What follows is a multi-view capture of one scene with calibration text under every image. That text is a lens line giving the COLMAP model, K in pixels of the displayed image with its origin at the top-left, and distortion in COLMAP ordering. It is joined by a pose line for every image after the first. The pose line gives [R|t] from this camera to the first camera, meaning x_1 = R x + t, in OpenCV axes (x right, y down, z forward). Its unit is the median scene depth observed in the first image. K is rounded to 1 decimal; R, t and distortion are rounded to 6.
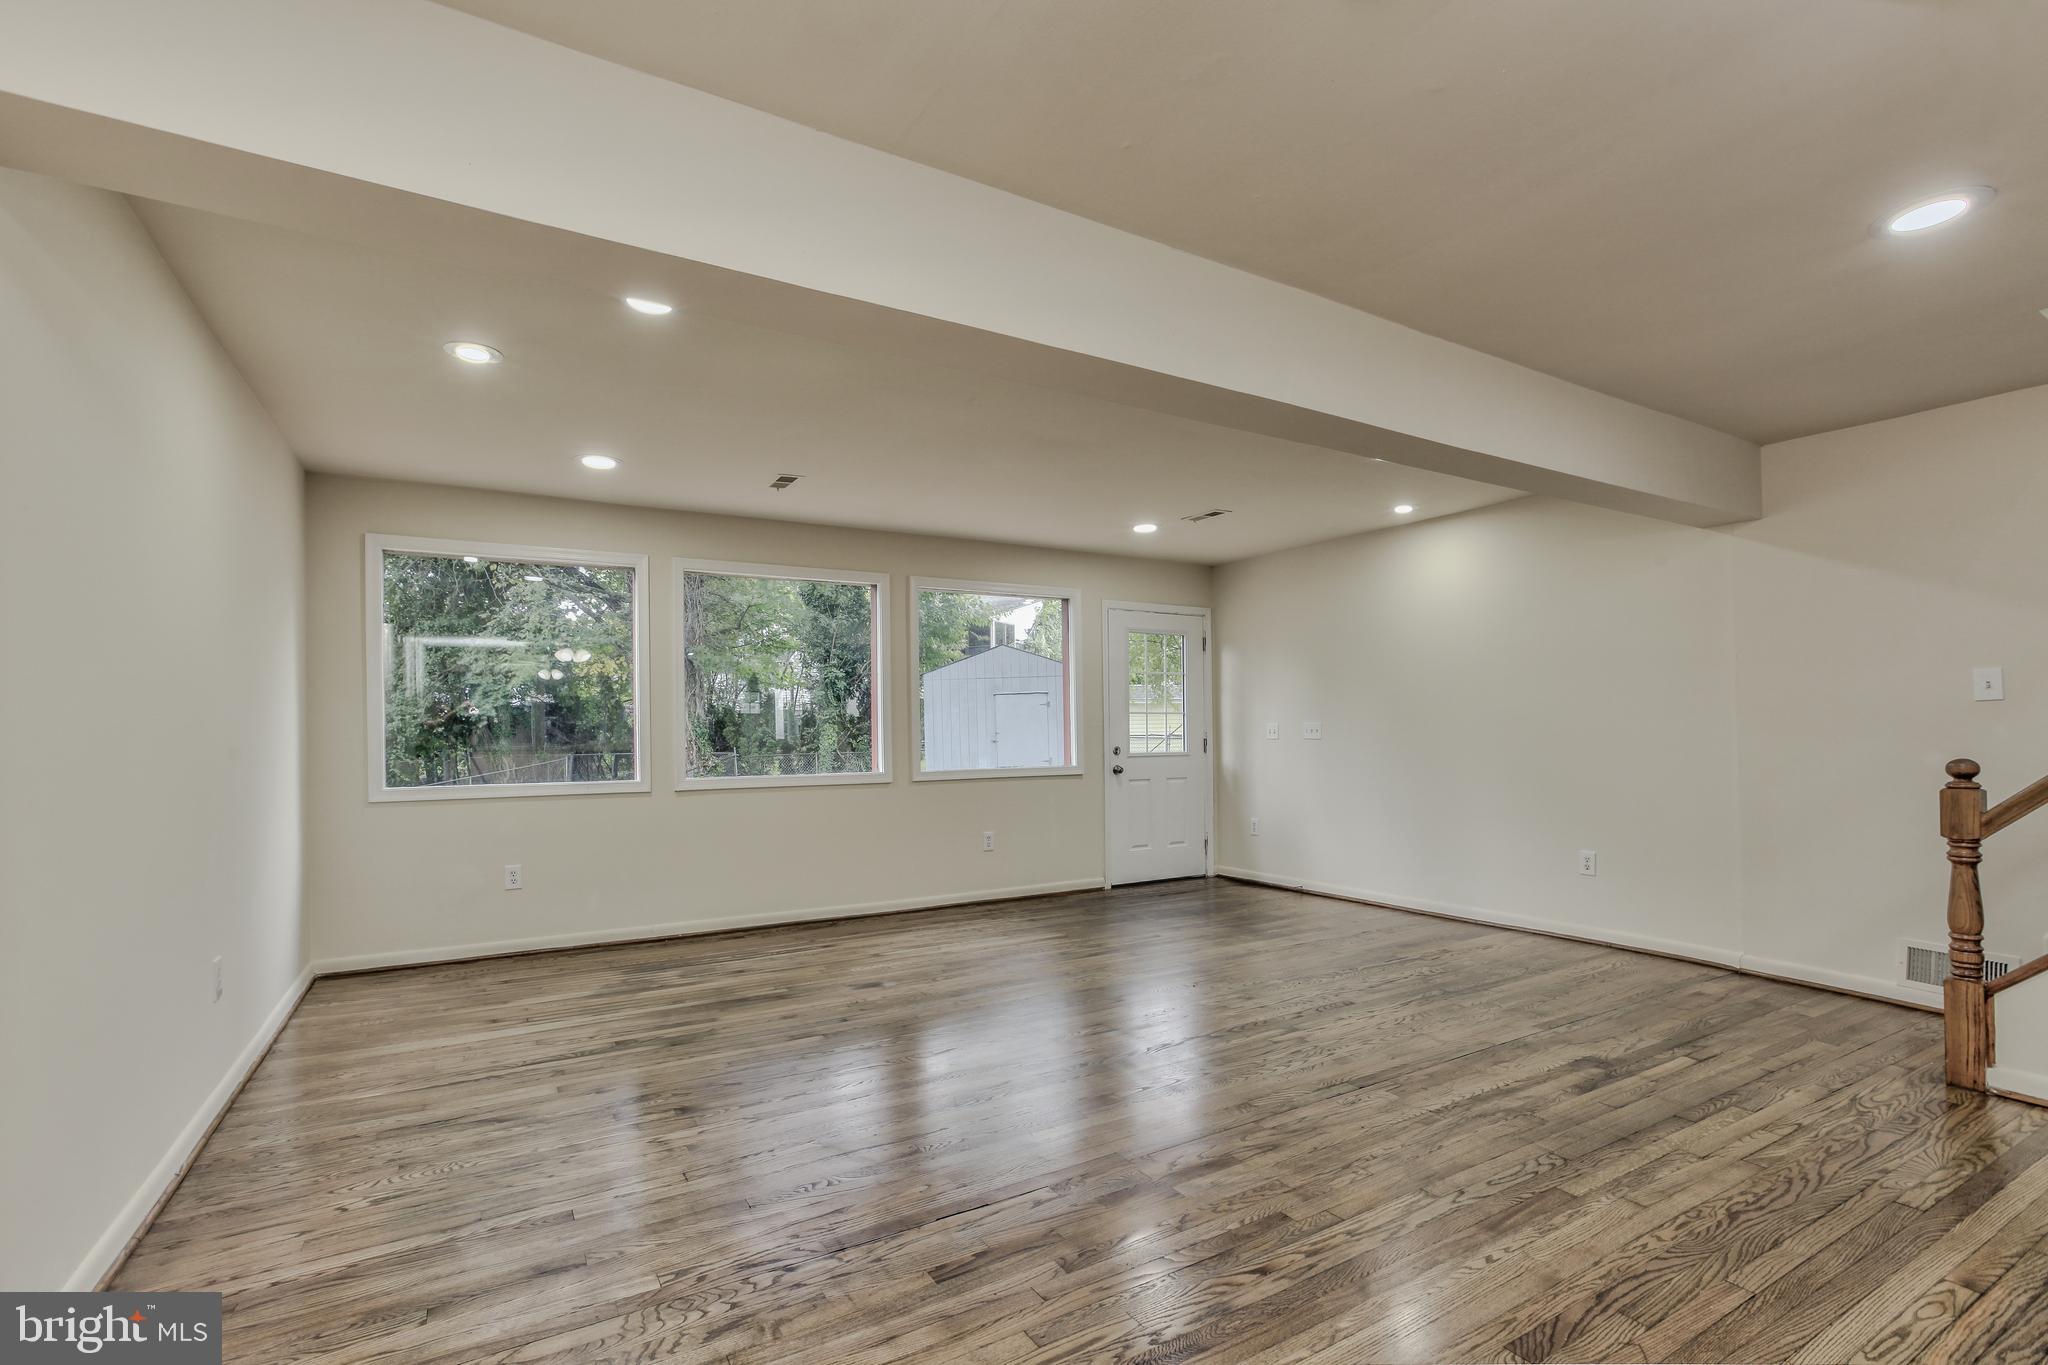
lens RADIAL K [[935.4, 0, 994.5], [0, 935.4, 711.9], [0, 0, 1]] dist [-0.019122, 0.005758]
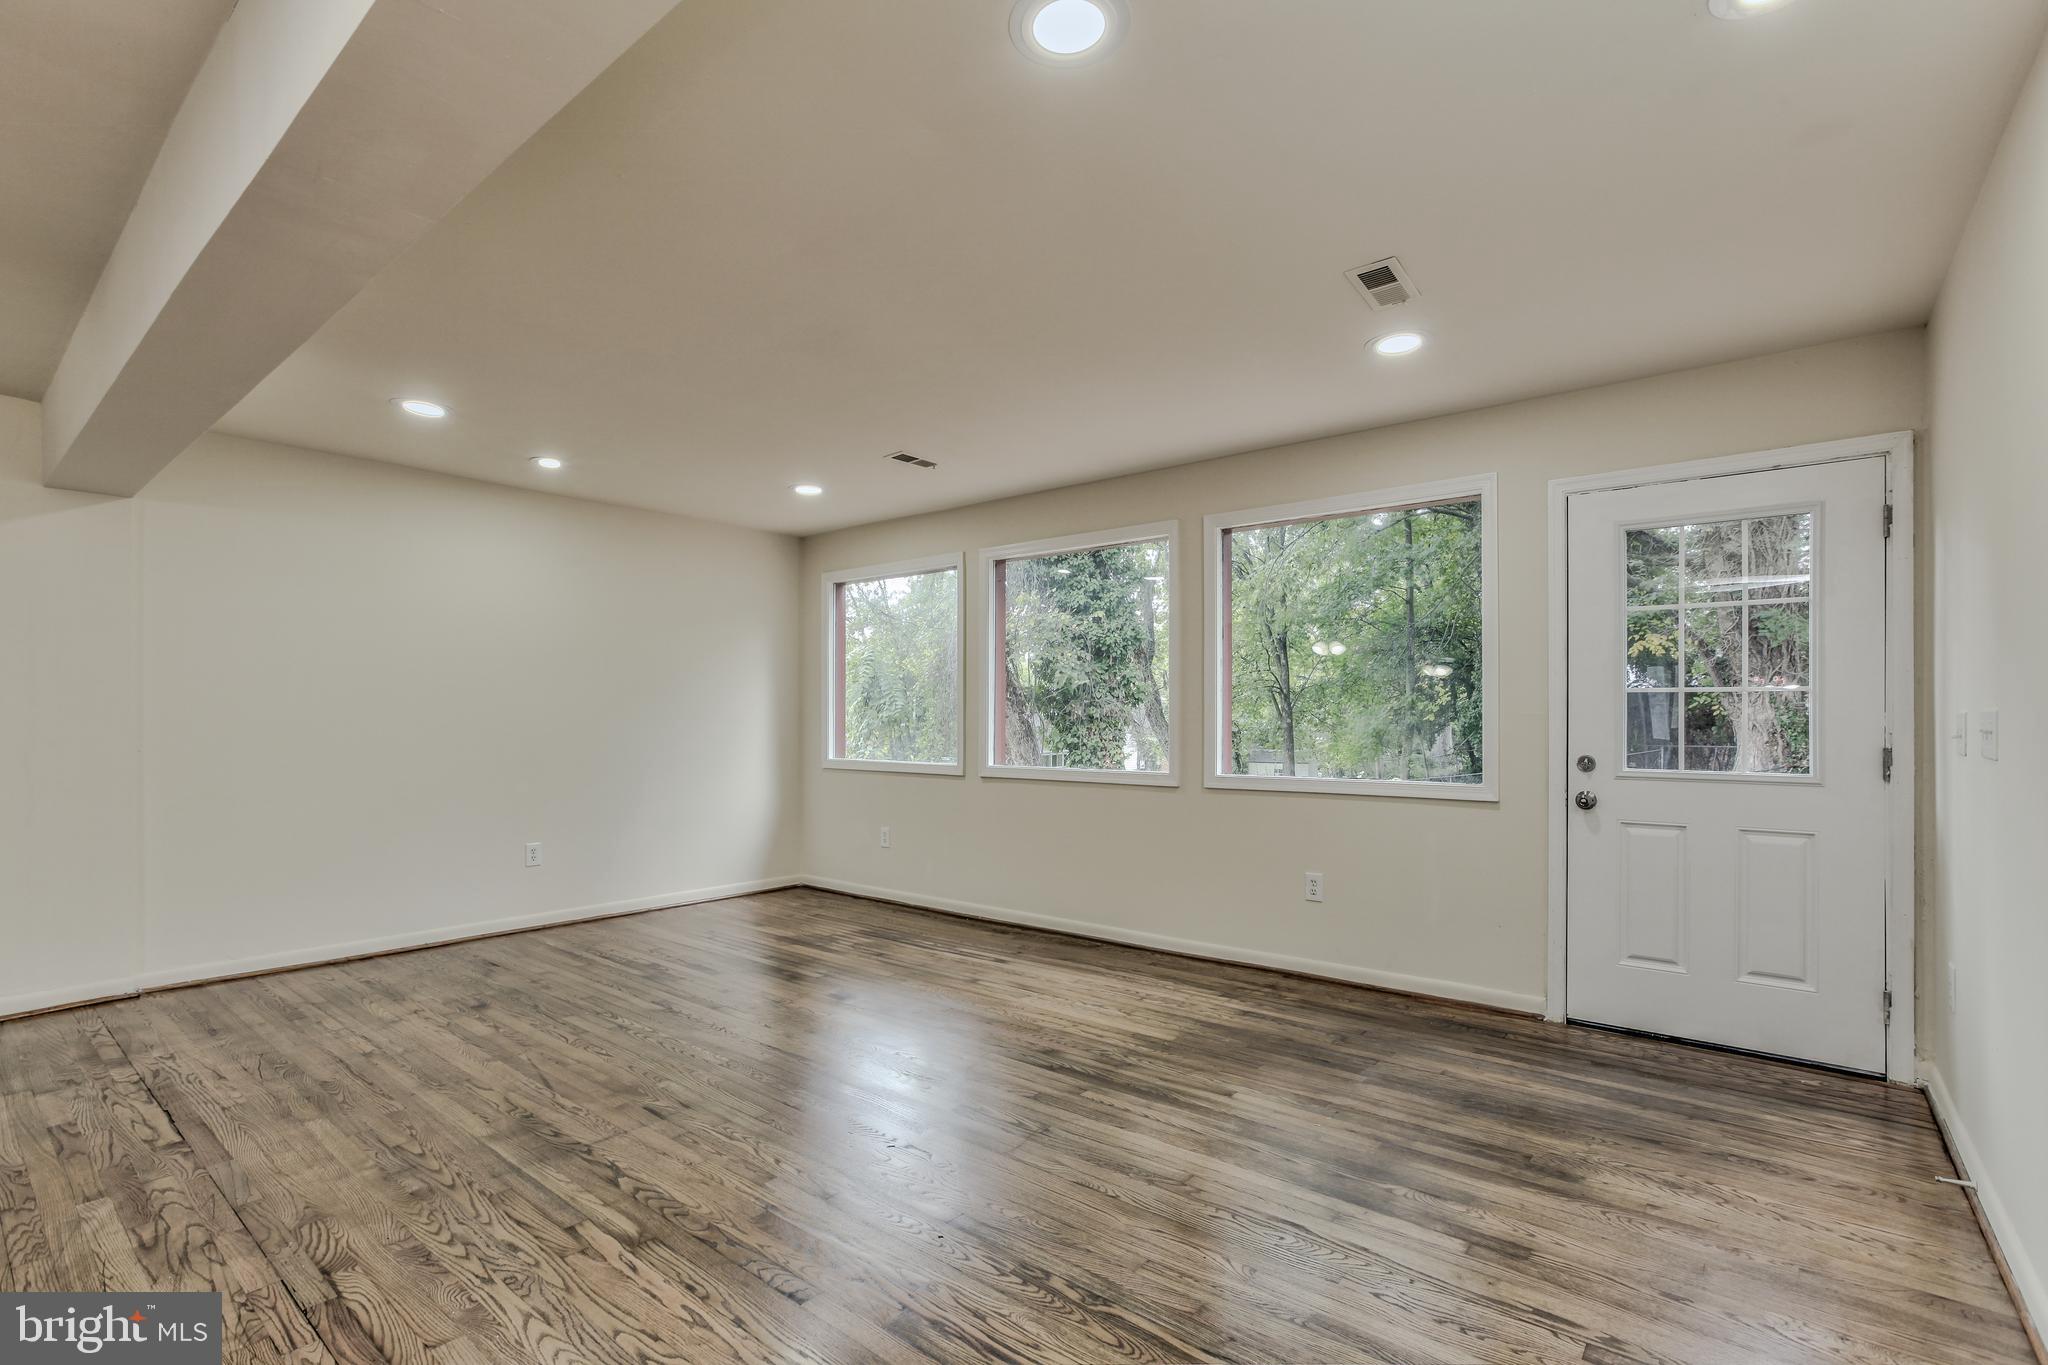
lens RADIAL K [[935.4, 0, 1068.2], [0, 935.4, 706.8], [0, 0, 1]] dist [-0.019122, 0.005758]
pose [[0.378055, -0.002163, -0.925781, 0.788322], [0.008539, 0.999963, 0.001150, 0.011588], [0.925744, -0.008340, 0.378059, 0.858330]]
